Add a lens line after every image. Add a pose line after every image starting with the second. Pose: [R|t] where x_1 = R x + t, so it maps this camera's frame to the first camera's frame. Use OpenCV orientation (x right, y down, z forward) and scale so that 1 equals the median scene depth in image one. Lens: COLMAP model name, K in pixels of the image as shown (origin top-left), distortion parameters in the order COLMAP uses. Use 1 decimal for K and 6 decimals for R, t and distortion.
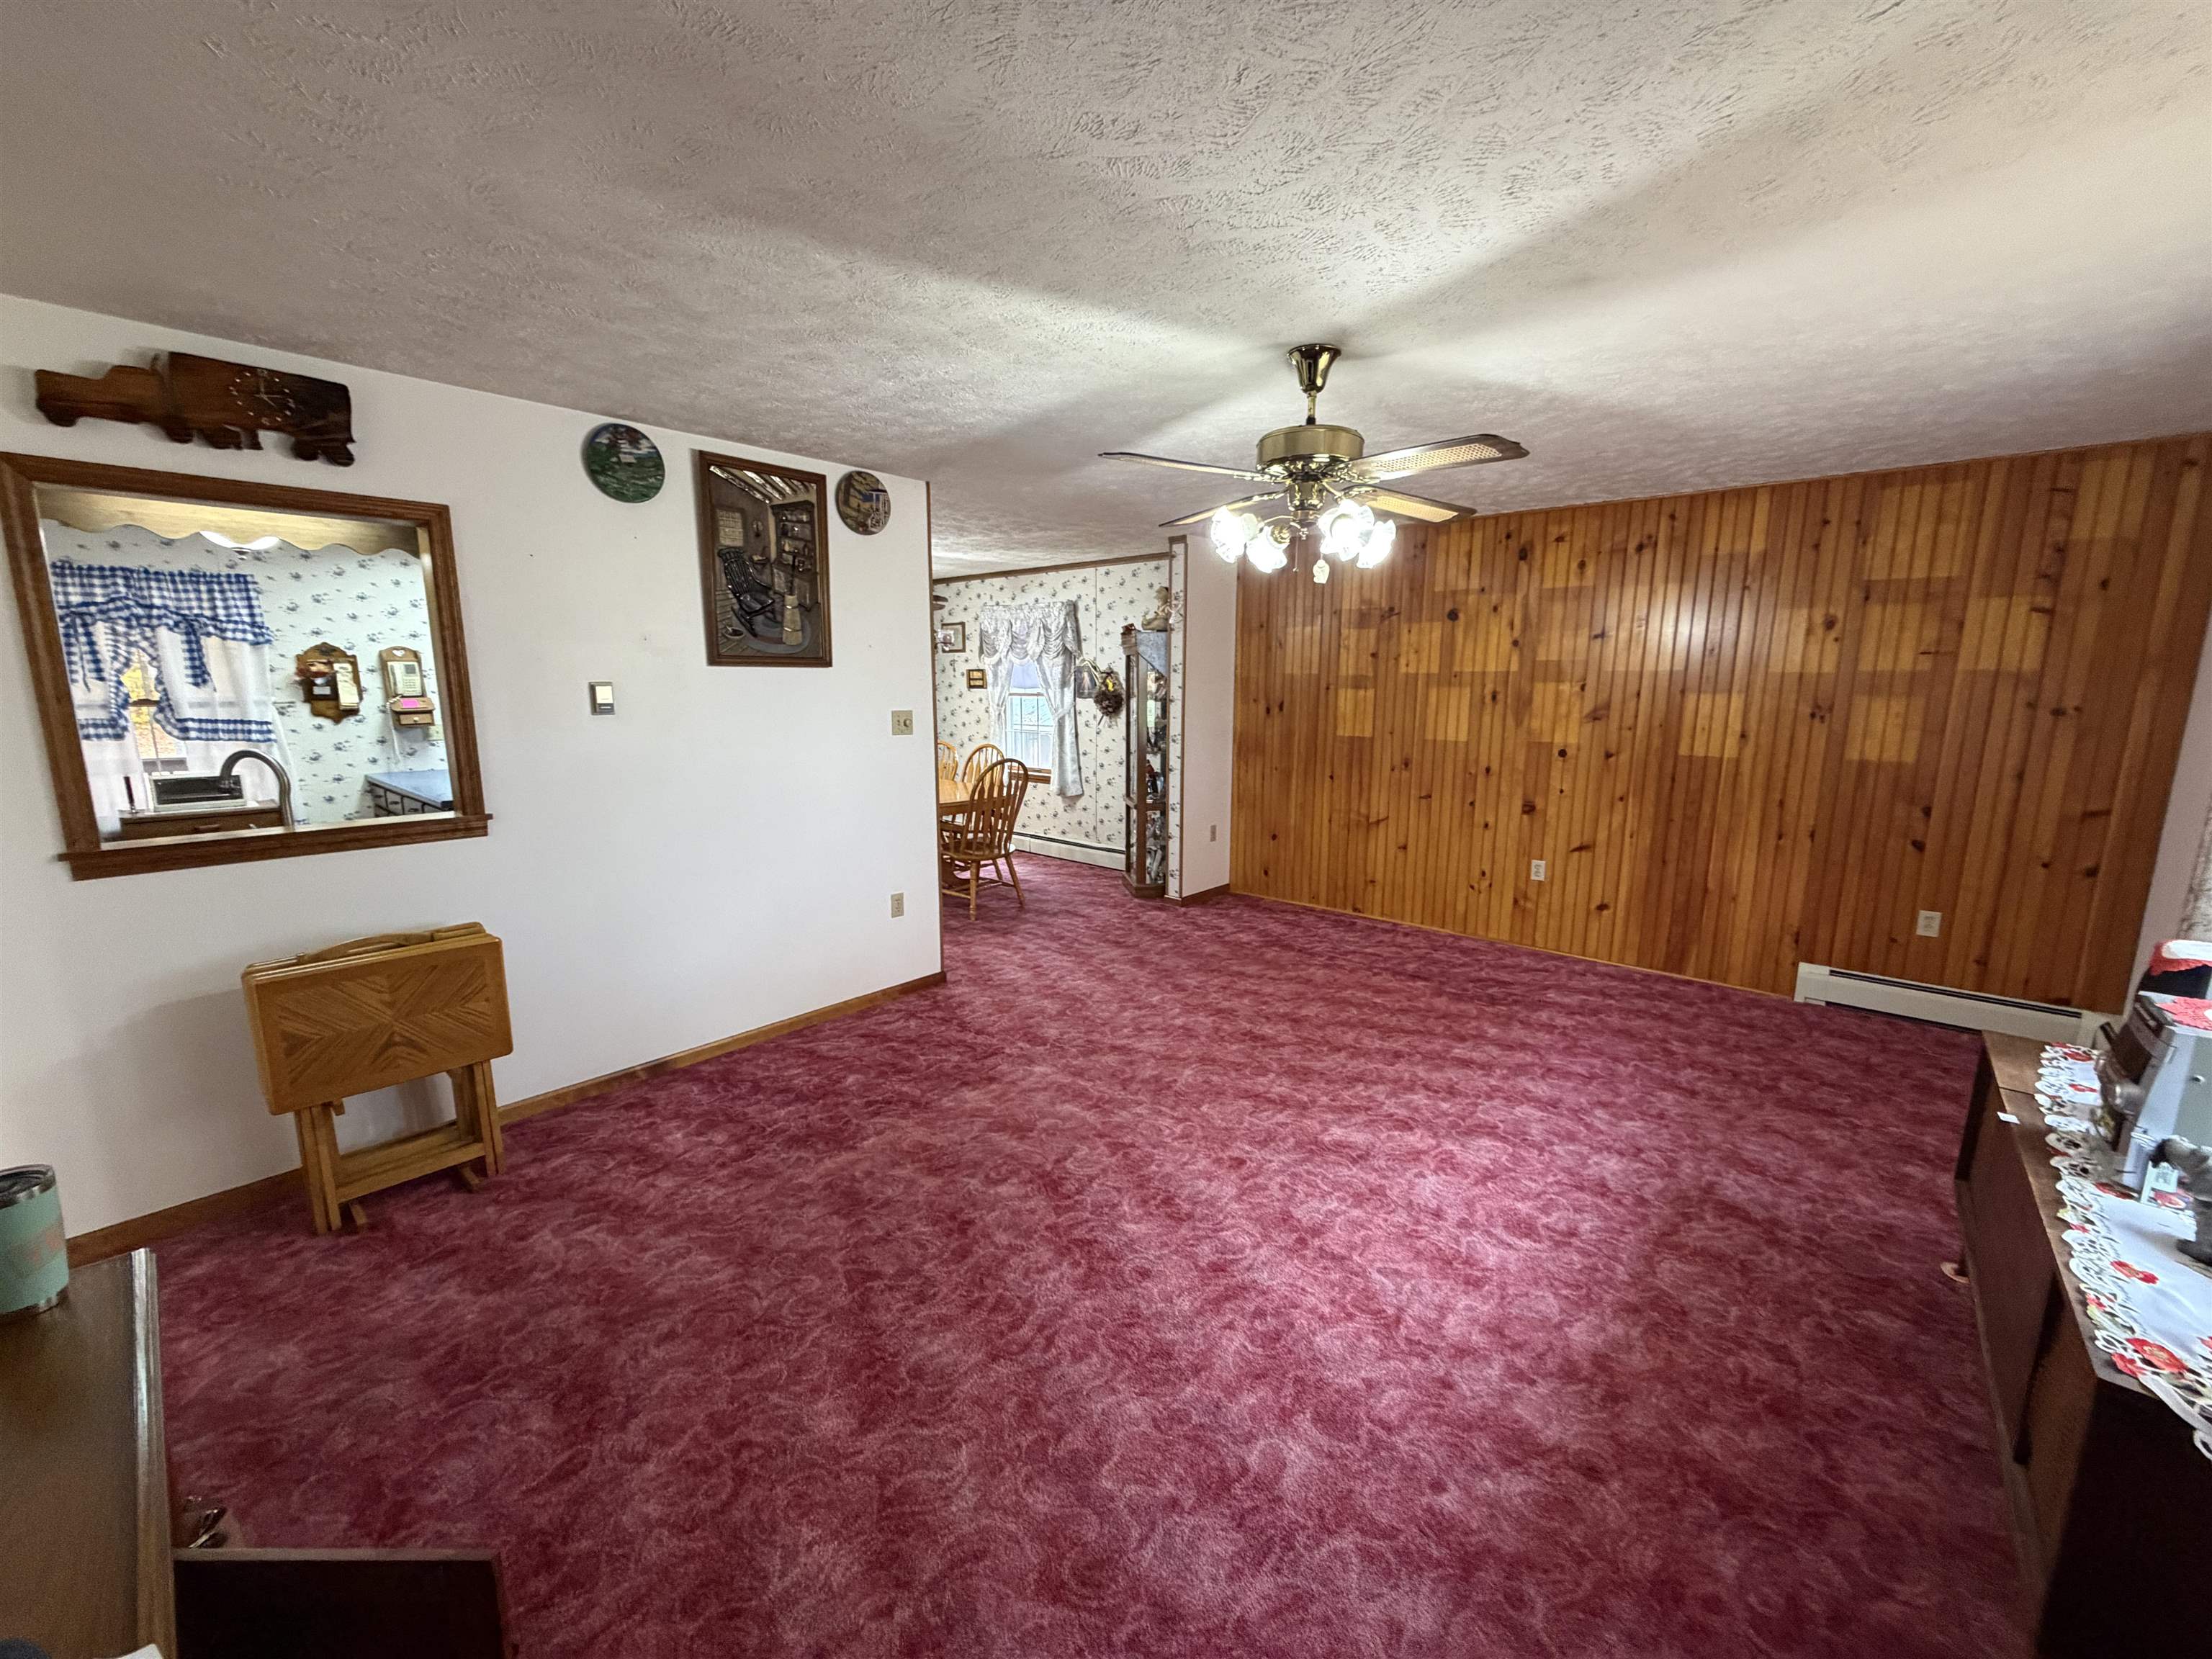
lens RADIAL K [[874.8, 0, 1089.0], [0, 874.8, 836.9], [0, 0, 1]] dist [-0.000098, -0.000484]
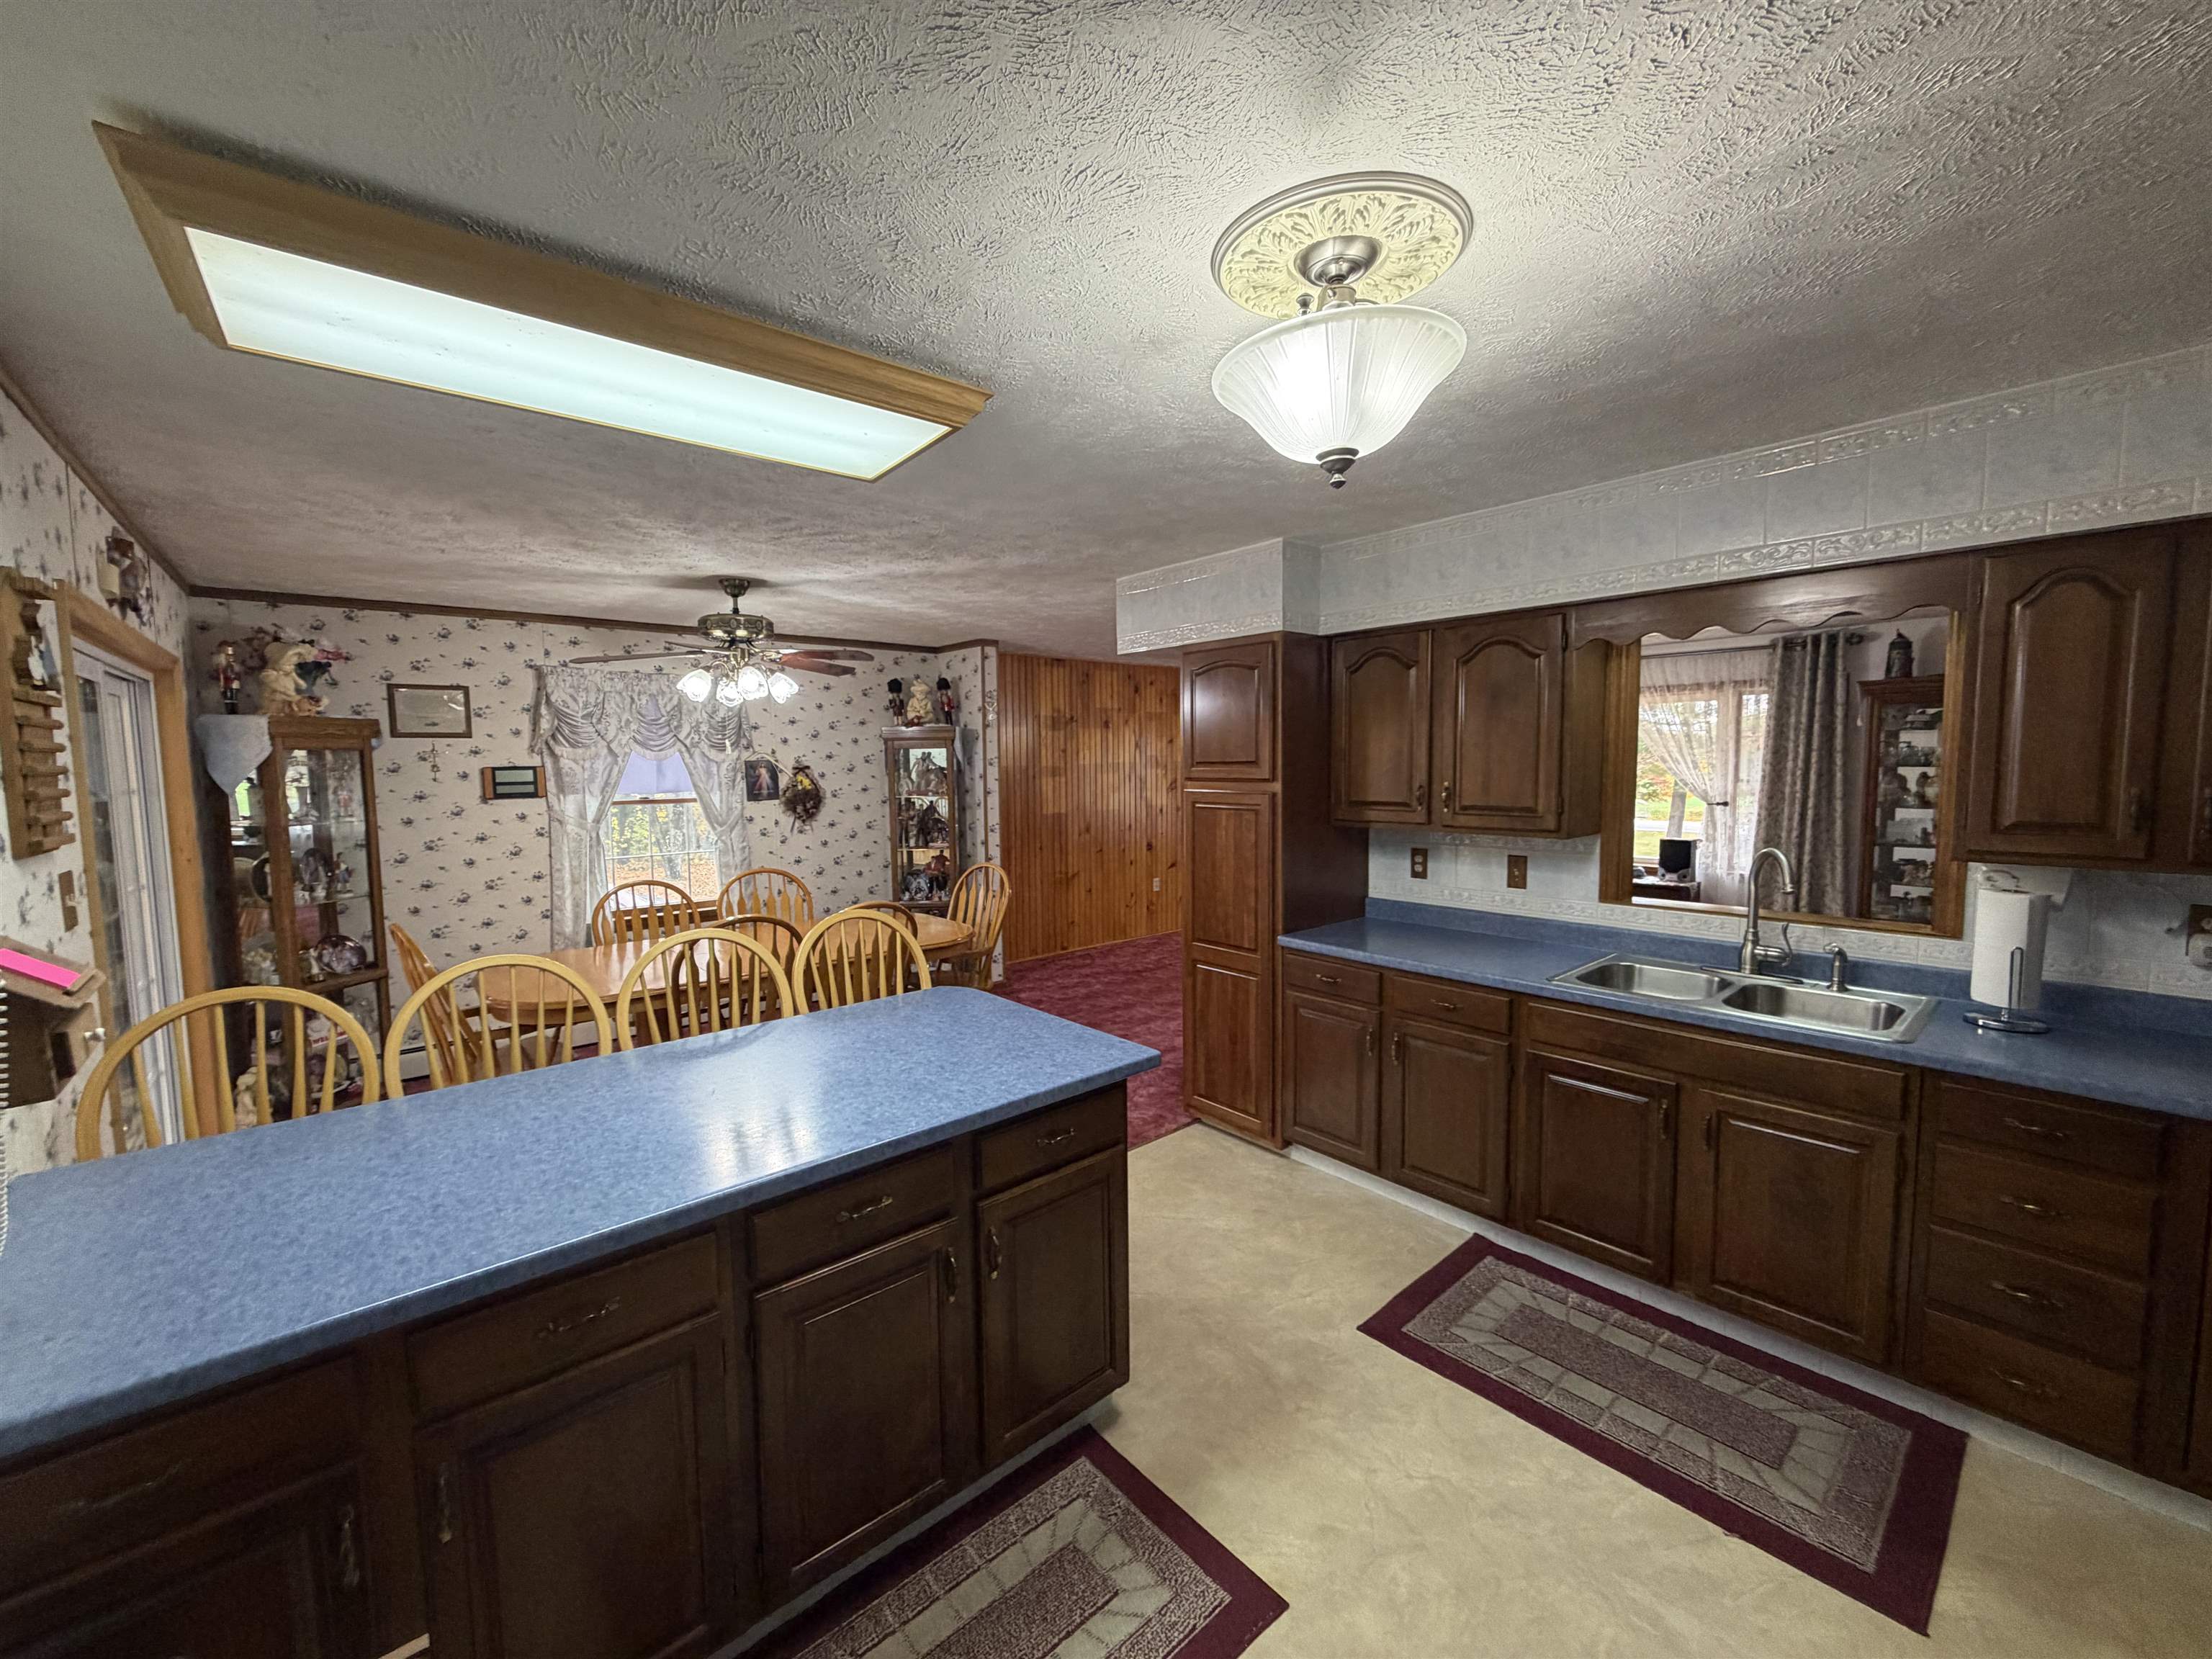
lens RADIAL K [[874.8, 0, 1104.3], [0, 874.8, 830.4], [0, 0, 1]] dist [-0.000098, -0.000484]
pose [[0.130201, -0.080740, 0.988195, -1.045122], [0.194711, 0.979353, 0.054363, -0.160639], [-0.972181, 0.185334, 0.143233, 0.826929]]
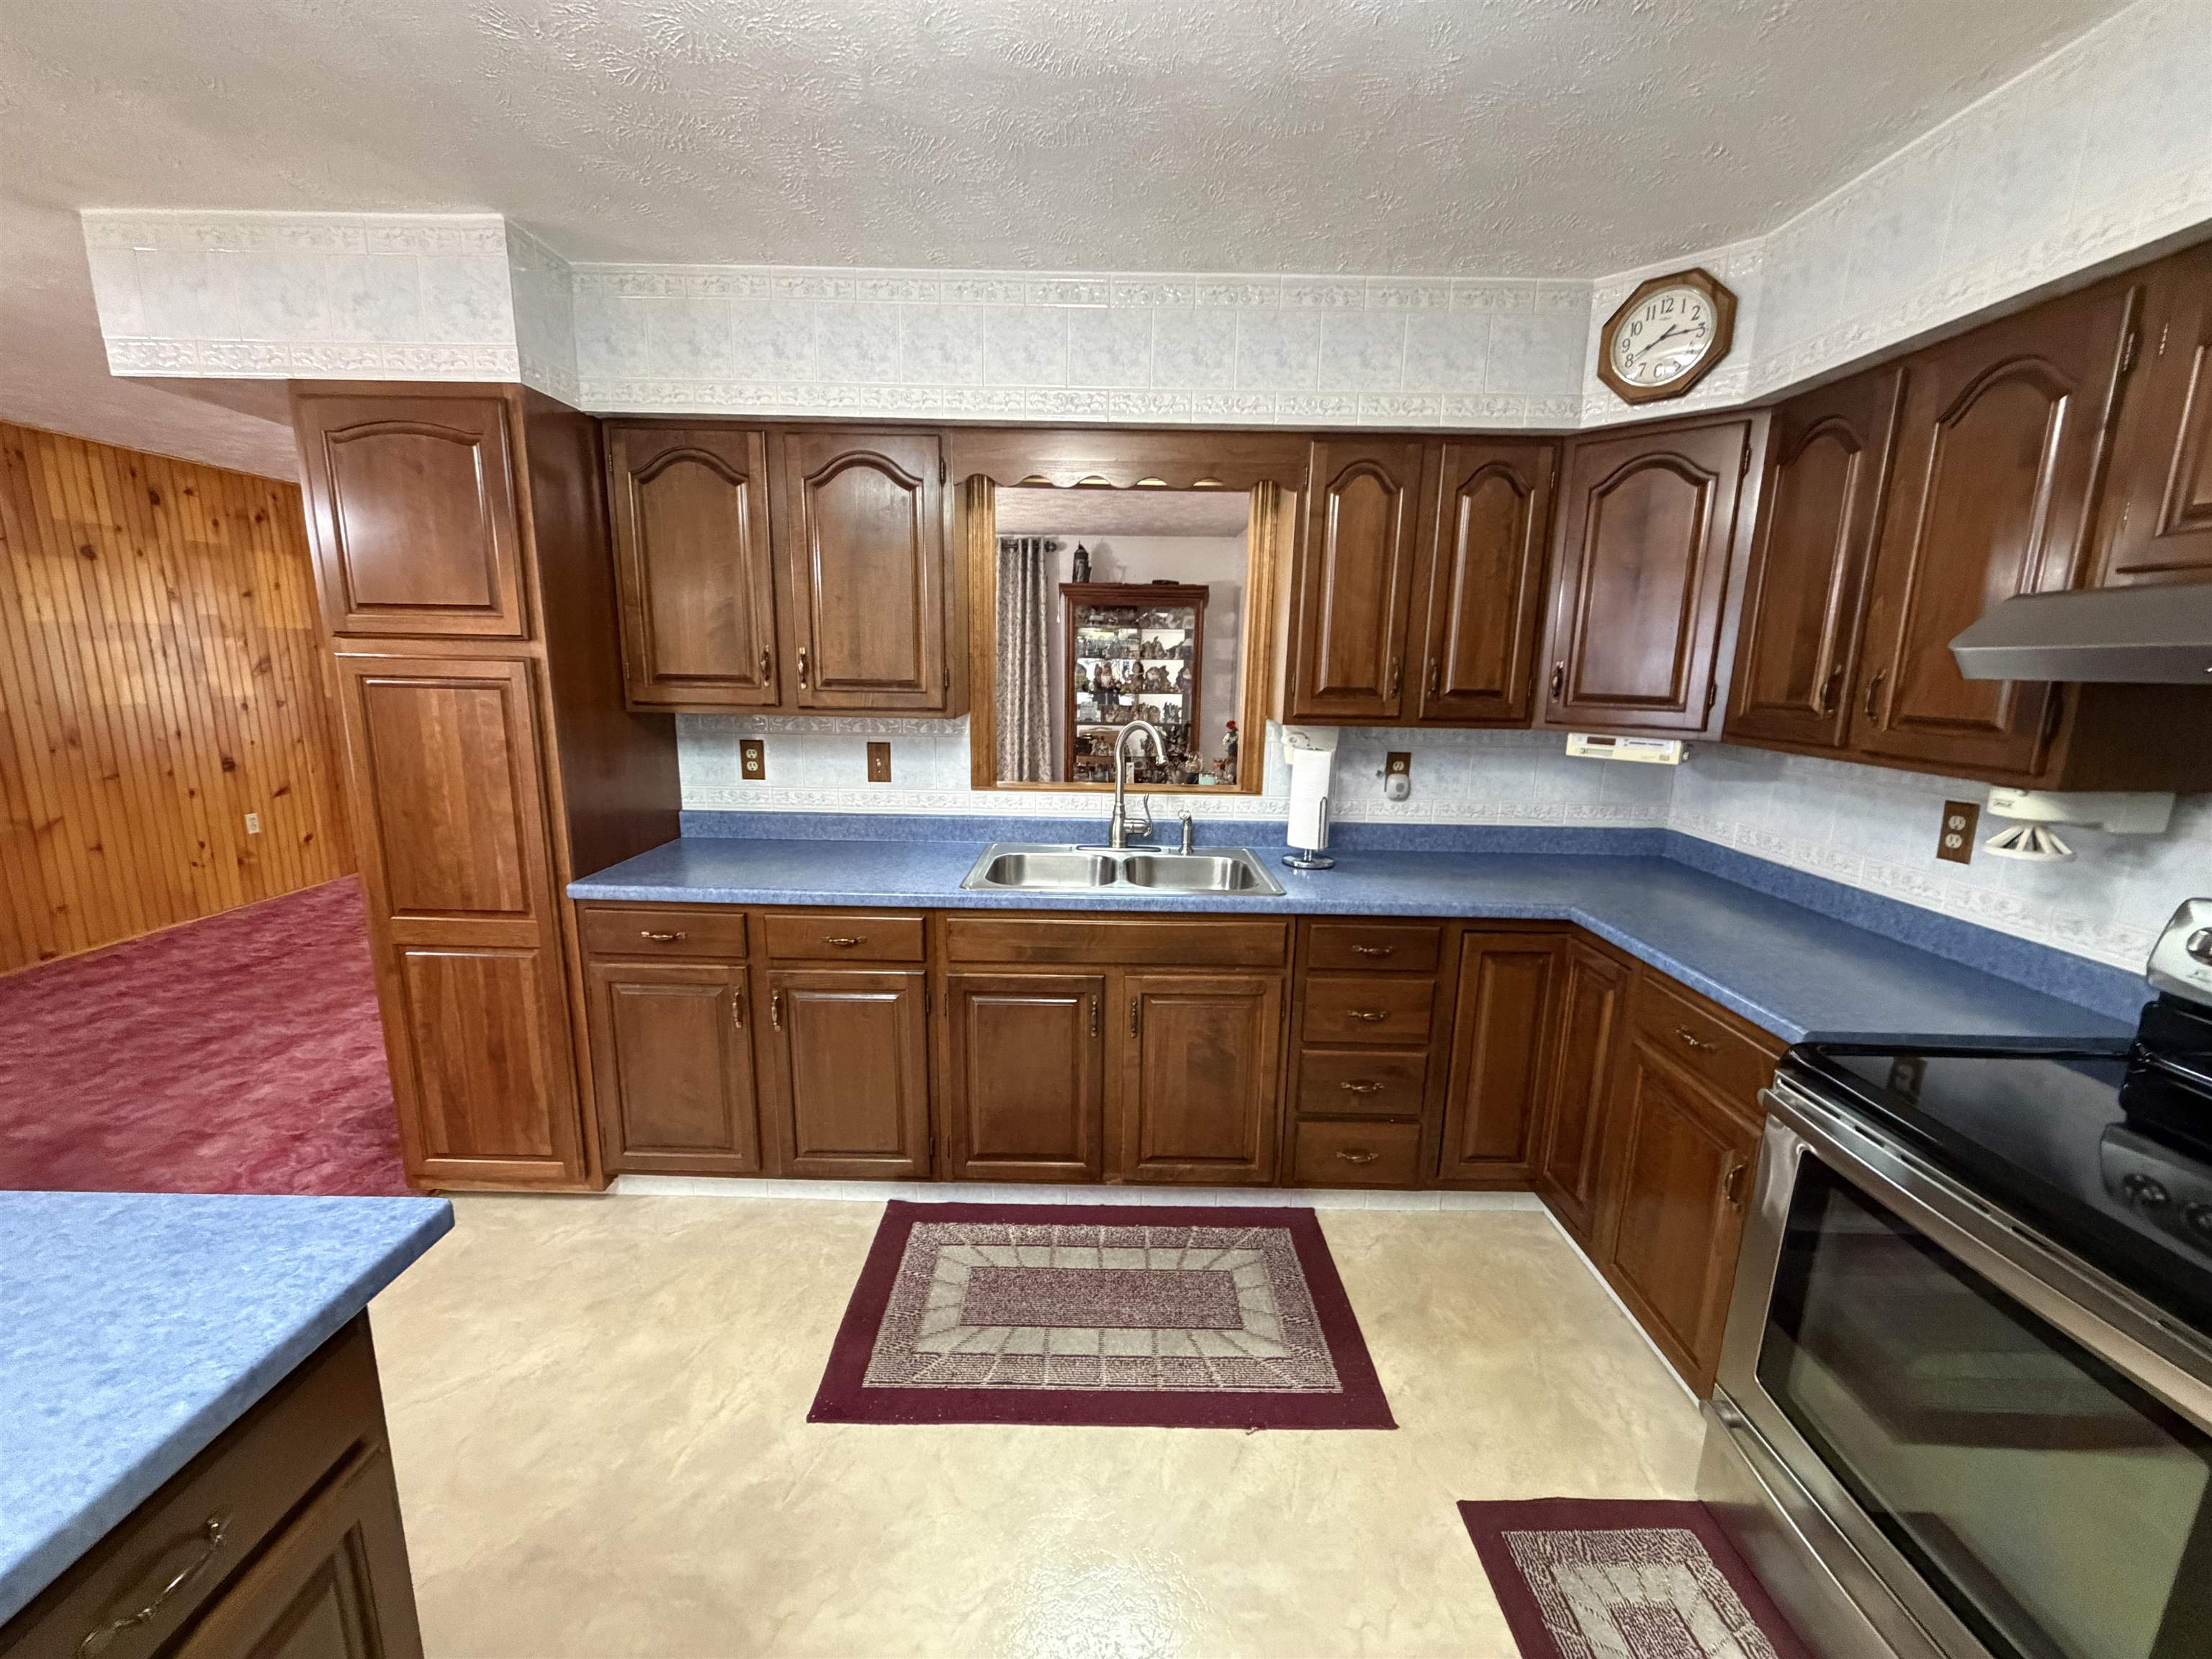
lens RADIAL K [[874.8, 0, 1095.8], [0, 874.8, 830.3], [0, 0, 1]] dist [-0.000098, -0.000484]
pose [[-0.658009, -0.156848, 0.736494, -0.859076], [0.119959, 0.943741, 0.308161, -0.146425], [-0.743393, 0.291122, -0.602174, 0.866480]]
